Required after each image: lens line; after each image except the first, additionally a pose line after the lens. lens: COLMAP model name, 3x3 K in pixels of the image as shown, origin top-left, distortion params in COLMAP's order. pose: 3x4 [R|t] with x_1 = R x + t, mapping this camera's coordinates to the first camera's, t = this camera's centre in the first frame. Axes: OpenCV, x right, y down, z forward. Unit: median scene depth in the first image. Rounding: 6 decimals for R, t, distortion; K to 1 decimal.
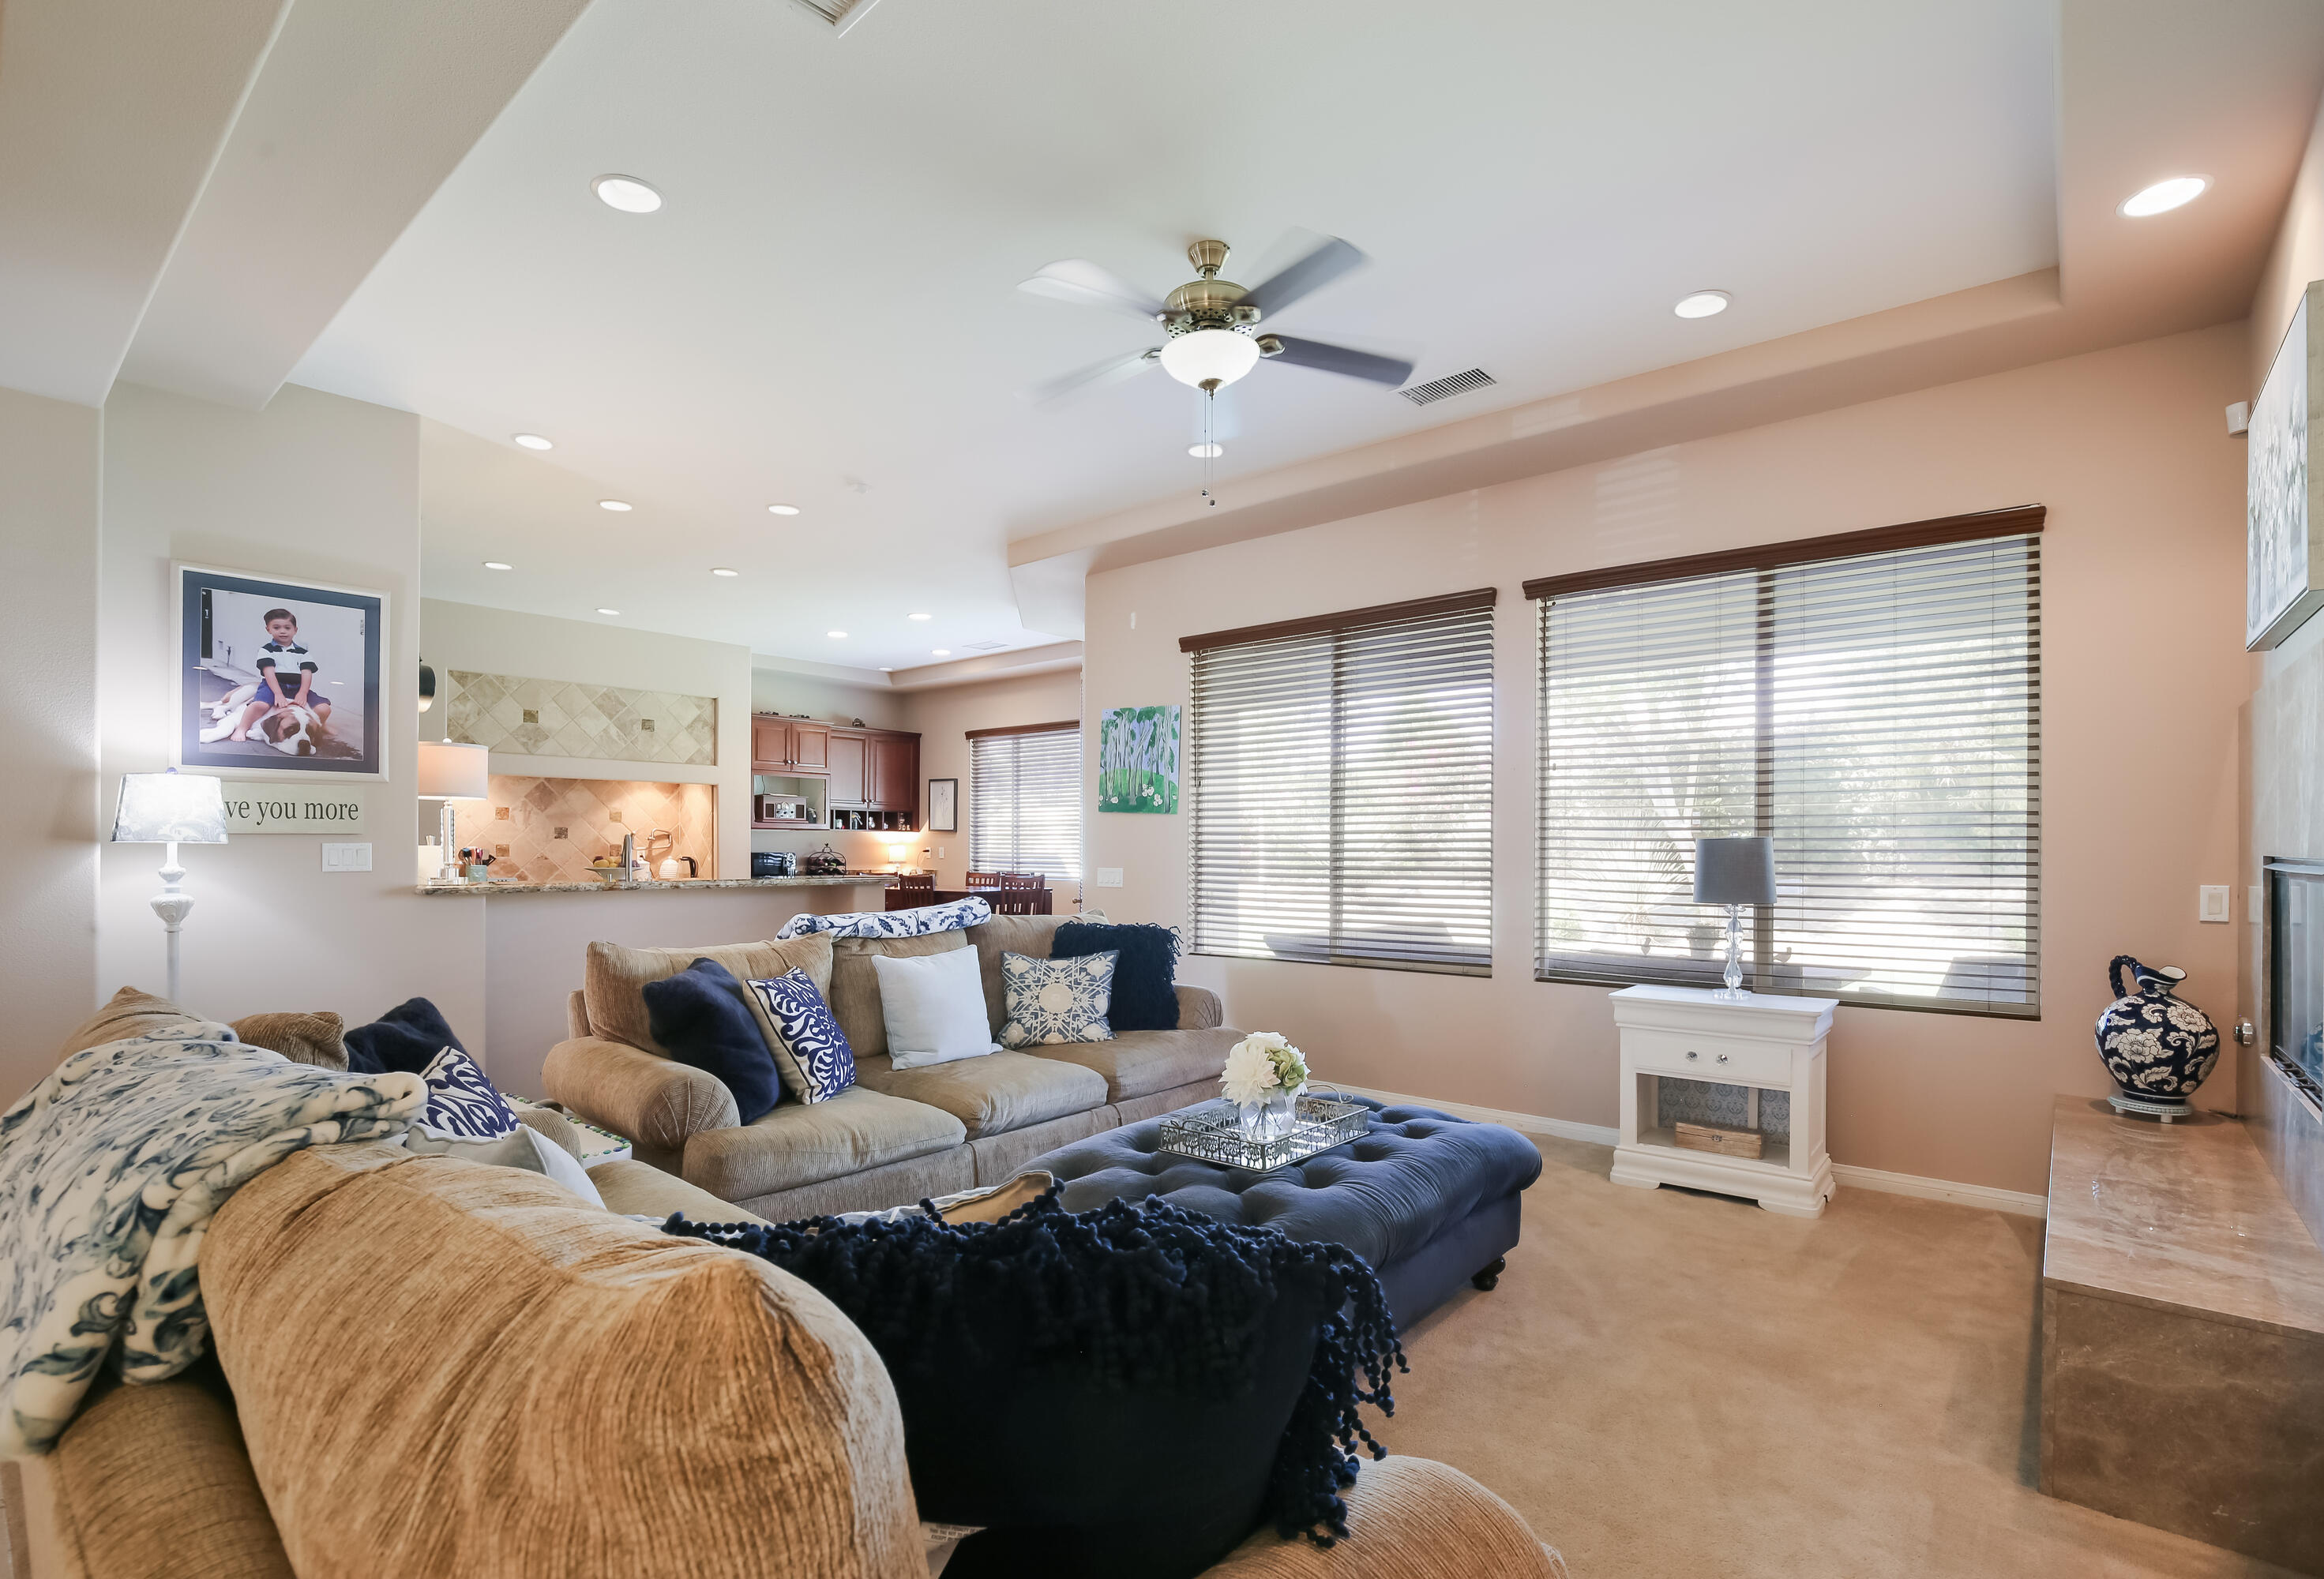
lens RADIAL K [[1085.9, 0, 1169.5], [0, 1085.9, 847.3], [0, 0, 1]] dist [-0.016318, 0.002419]
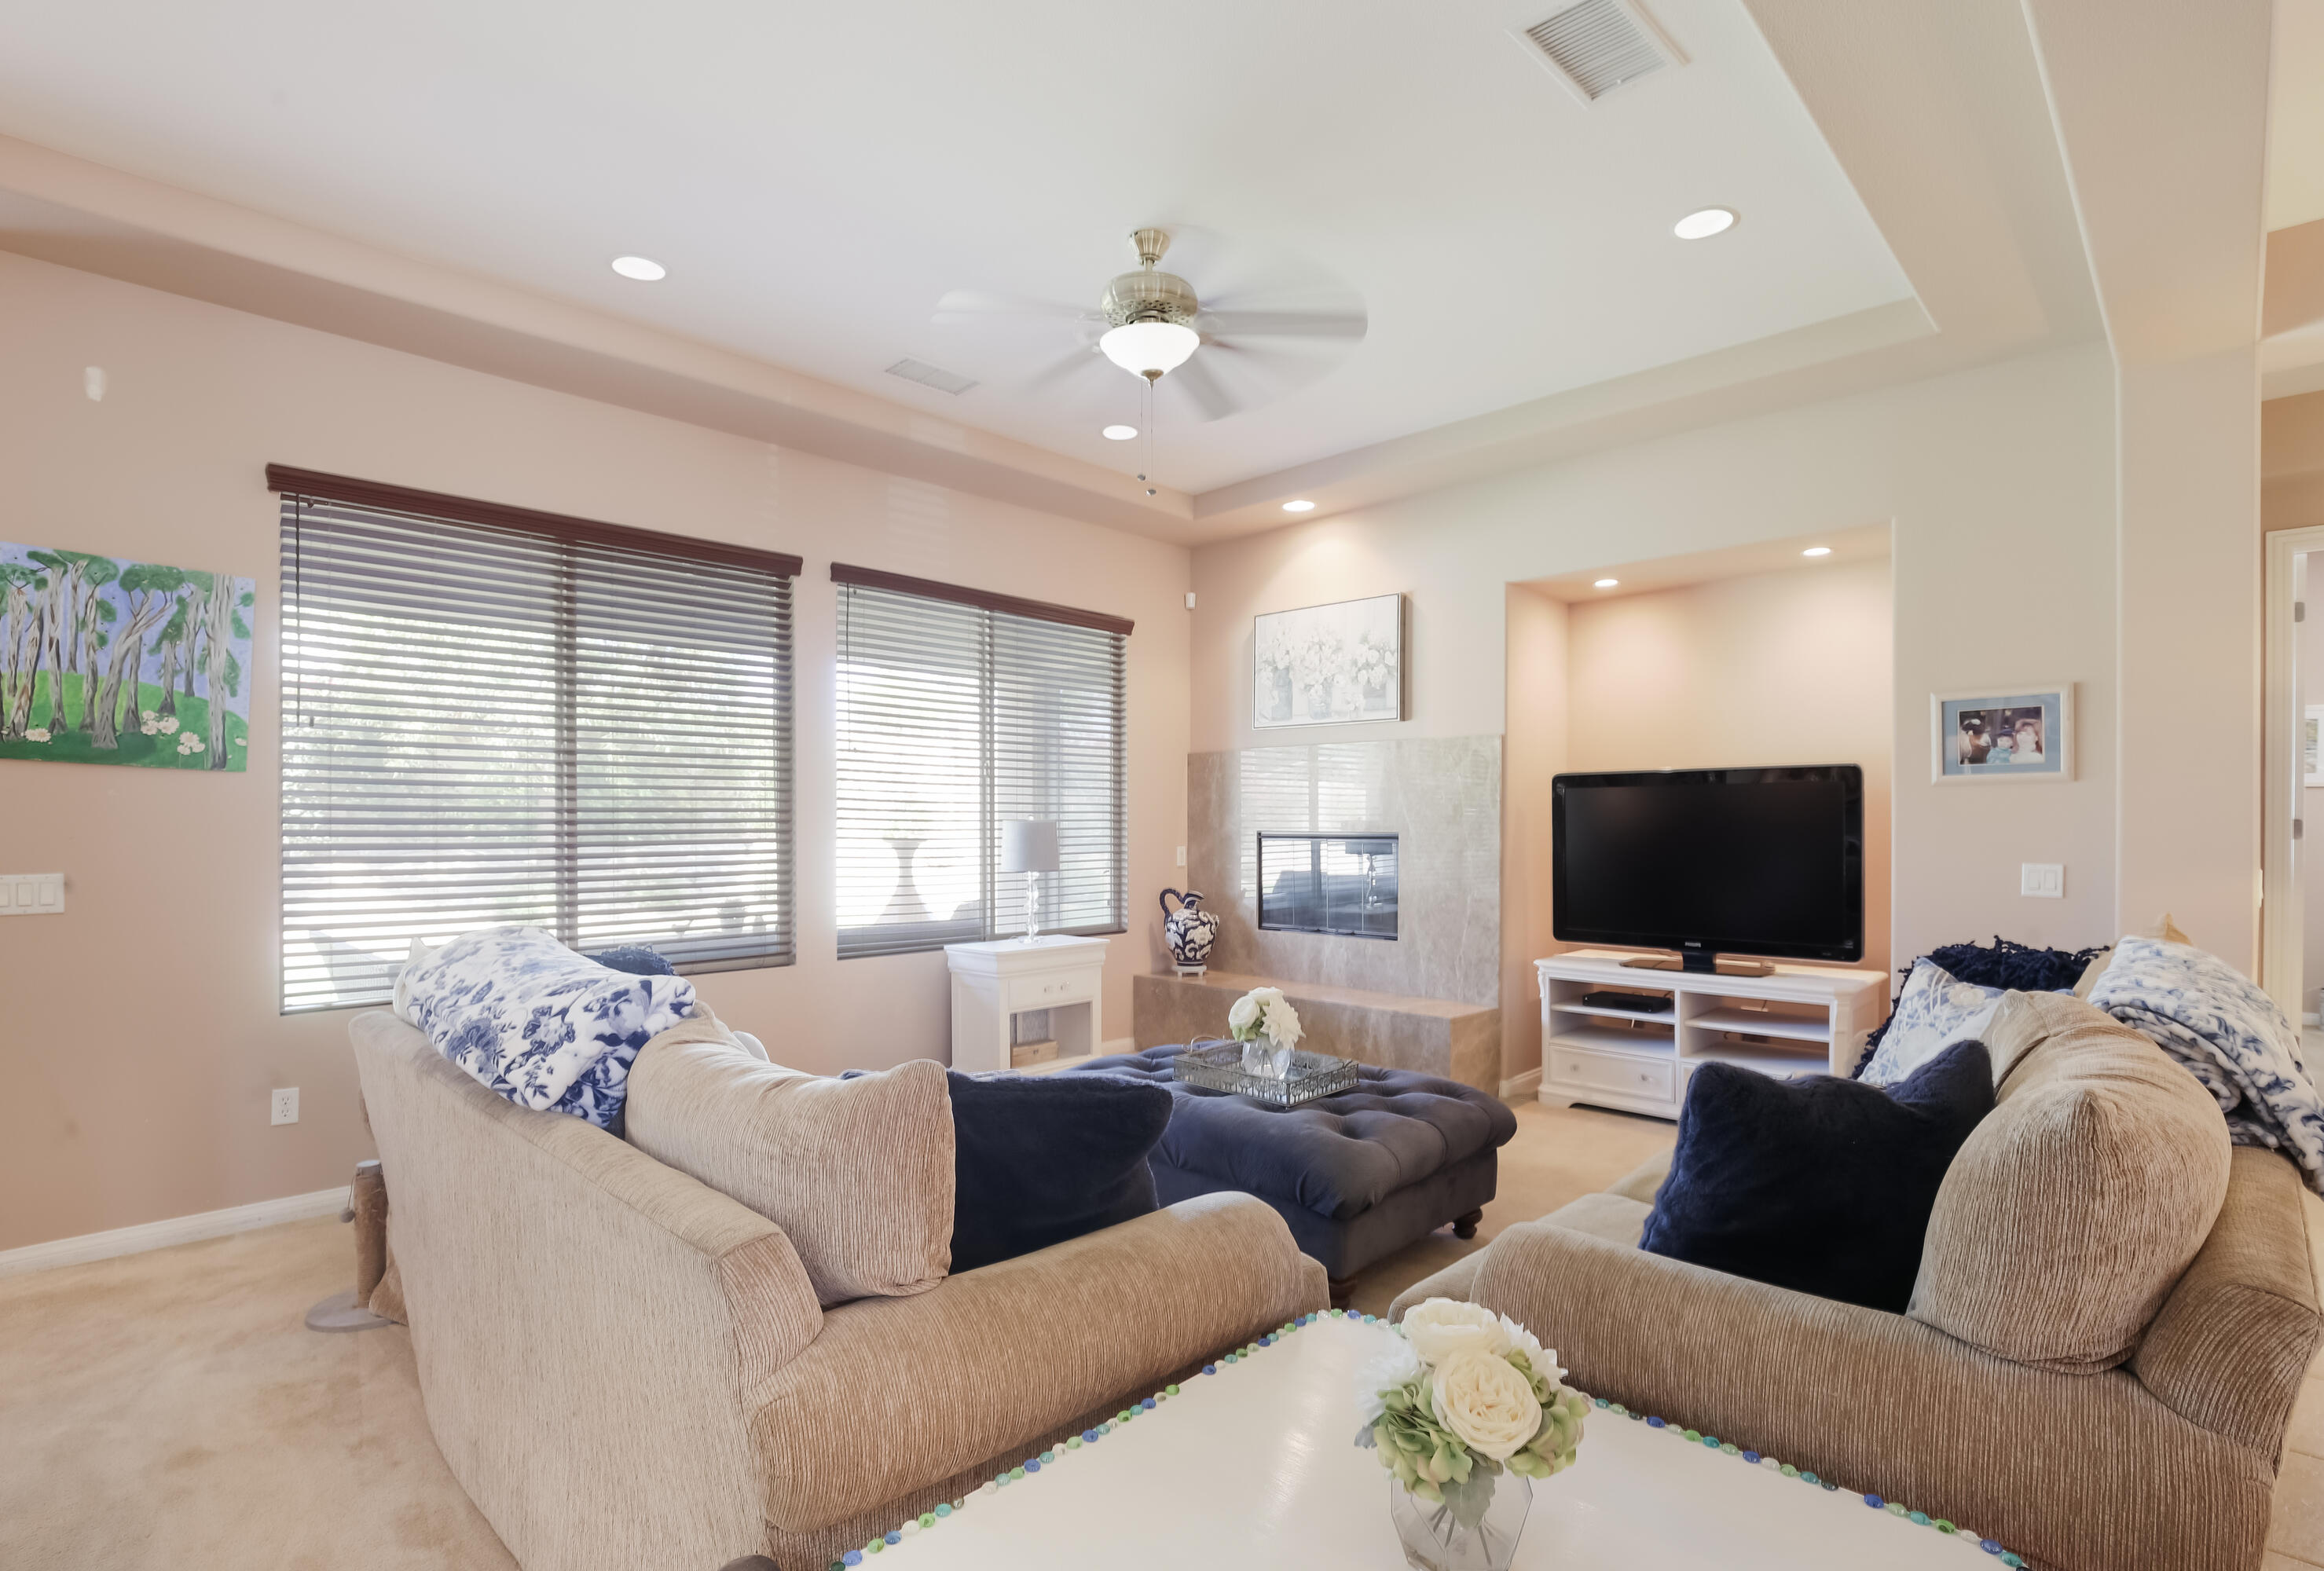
lens RADIAL K [[1085.9, 0, 1135.8], [0, 1085.9, 836.5], [0, 0, 1]] dist [-0.016318, 0.002419]
pose [[0.094455, -0.014995, 0.995416, -0.333544], [-0.000217, 0.999886, 0.015083, -0.003589], [-0.995529, -0.001641, 0.094441, 0.321431]]
